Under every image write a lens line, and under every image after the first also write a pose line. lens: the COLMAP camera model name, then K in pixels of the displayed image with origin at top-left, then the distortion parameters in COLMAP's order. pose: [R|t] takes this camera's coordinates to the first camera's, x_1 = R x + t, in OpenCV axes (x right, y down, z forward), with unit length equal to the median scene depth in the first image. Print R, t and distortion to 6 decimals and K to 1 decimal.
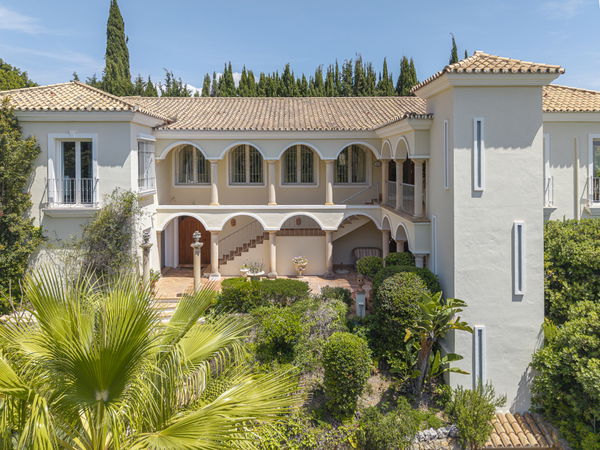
lens RADIAL K [[410.5, 0, 300.0], [0, 410.5, 225.0], [0, 0, 1]] dist [0.031402, -0.001249]
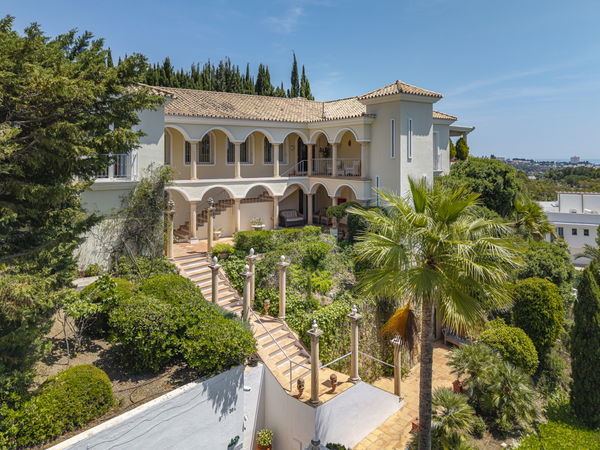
lens RADIAL K [[410.5, 0, 300.0], [0, 410.5, 225.0], [0, 0, 1]] dist [0.031402, -0.001249]
pose [[0.844305, -0.089105, 0.528402, -0.588394], [0.081017, 0.995969, 0.038498, 0.061427], [-0.529702, 0.010306, 0.848121, -0.176292]]
